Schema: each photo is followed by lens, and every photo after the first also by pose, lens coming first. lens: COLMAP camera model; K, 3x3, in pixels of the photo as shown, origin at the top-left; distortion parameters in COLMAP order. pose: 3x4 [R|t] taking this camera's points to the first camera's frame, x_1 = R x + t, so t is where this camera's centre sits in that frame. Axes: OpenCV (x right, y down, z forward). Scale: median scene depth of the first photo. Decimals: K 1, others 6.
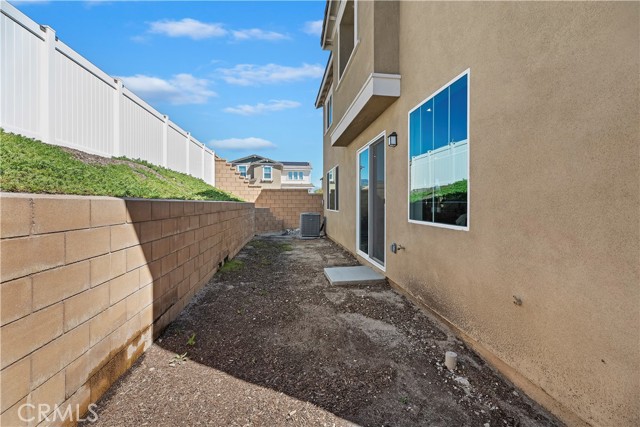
lens RADIAL K [[261.6, 0, 321.1], [0, 261.6, 202.0], [0, 0, 1]] dist [0.001176, -0.000118]
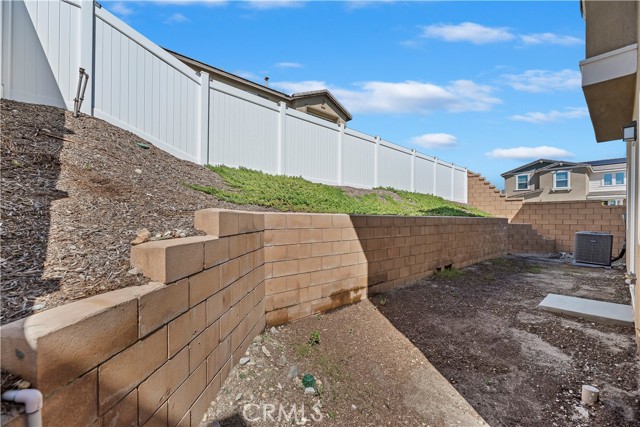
lens RADIAL K [[261.6, 0, 319.6], [0, 261.6, 215.4], [0, 0, 1]] dist [0.000751, 0.000124]
pose [[0.546139, -0.006873, -0.837666, 0.479067], [-0.001248, 0.999959, -0.009019, 0.005797], [0.837694, 0.005971, 0.546108, -0.159286]]
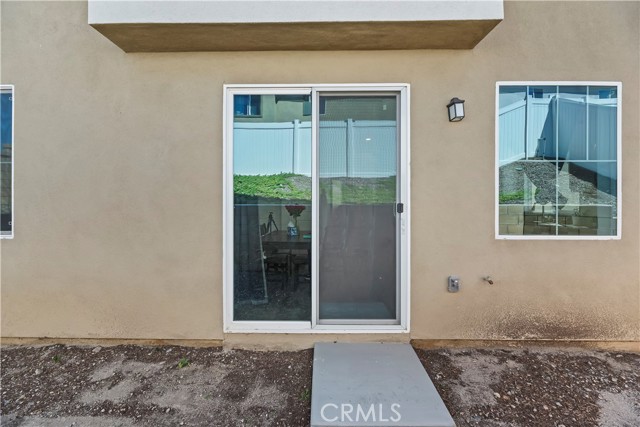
lens RADIAL K [[252.9, 0, 305.2], [0, 252.9, 208.2], [0, 0, 1]] dist [-0.000101, -0.000254]
pose [[0.151705, 0.000933, 0.988425, -0.424520], [-0.005475, 0.999985, -0.000104, -0.003718], [-0.988411, -0.005396, 0.151708, 1.440214]]
